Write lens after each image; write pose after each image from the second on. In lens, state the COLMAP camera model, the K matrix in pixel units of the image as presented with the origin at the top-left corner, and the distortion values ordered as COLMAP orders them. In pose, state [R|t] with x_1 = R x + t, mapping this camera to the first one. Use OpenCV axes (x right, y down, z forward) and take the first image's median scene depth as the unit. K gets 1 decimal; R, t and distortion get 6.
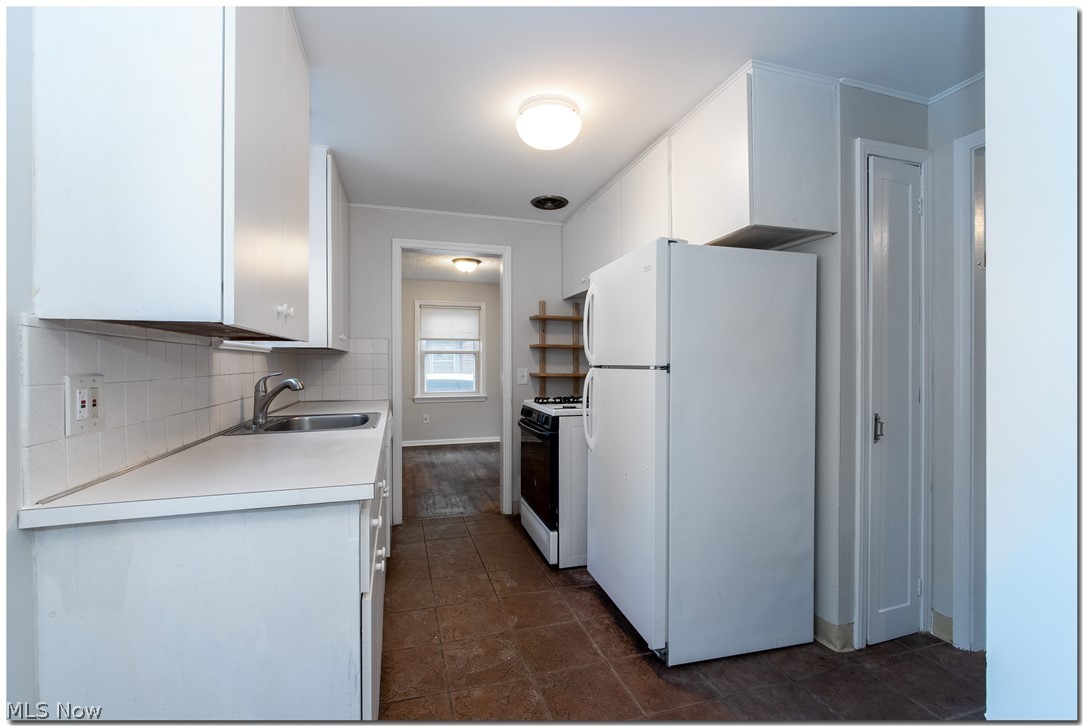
lens RADIAL K [[474.5, 0, 541.5], [0, 474.5, 363.0], [0, 0, 1]] dist [-0.002738, -0.000520]
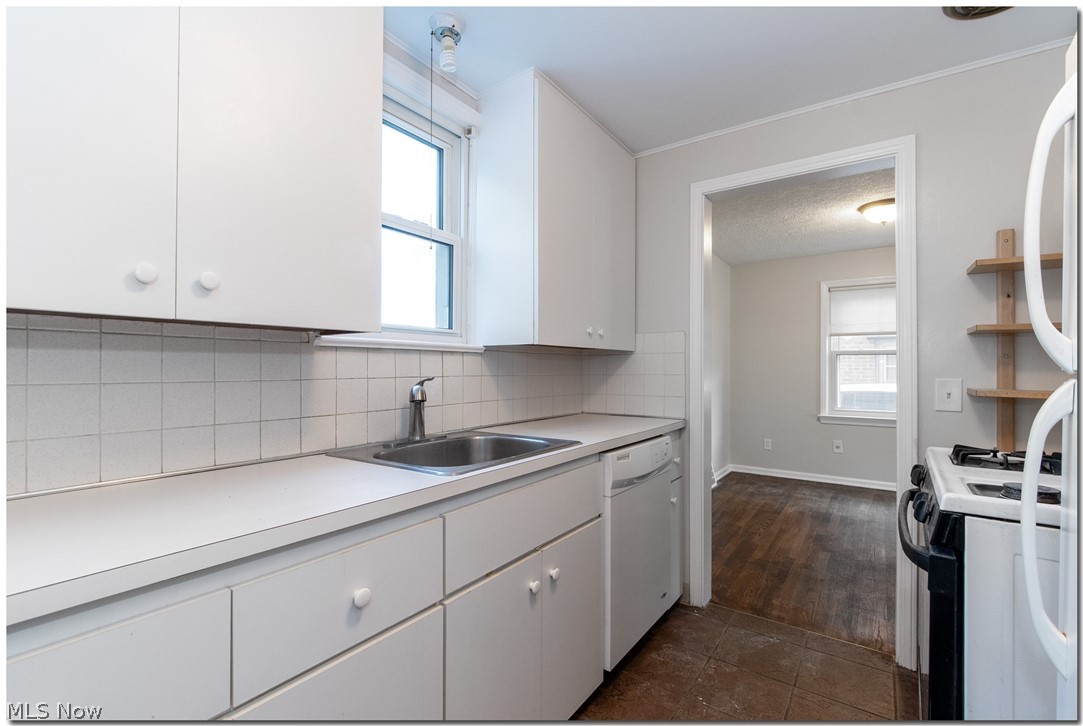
lens RADIAL K [[474.5, 0, 541.5], [0, 474.5, 363.0], [0, 0, 1]] dist [-0.002738, -0.000520]
pose [[0.606887, -0.005680, -0.794768, 0.090709], [-0.004293, 0.999936, -0.010424, 0.002814], [0.794776, 0.009738, 0.606824, 0.376310]]
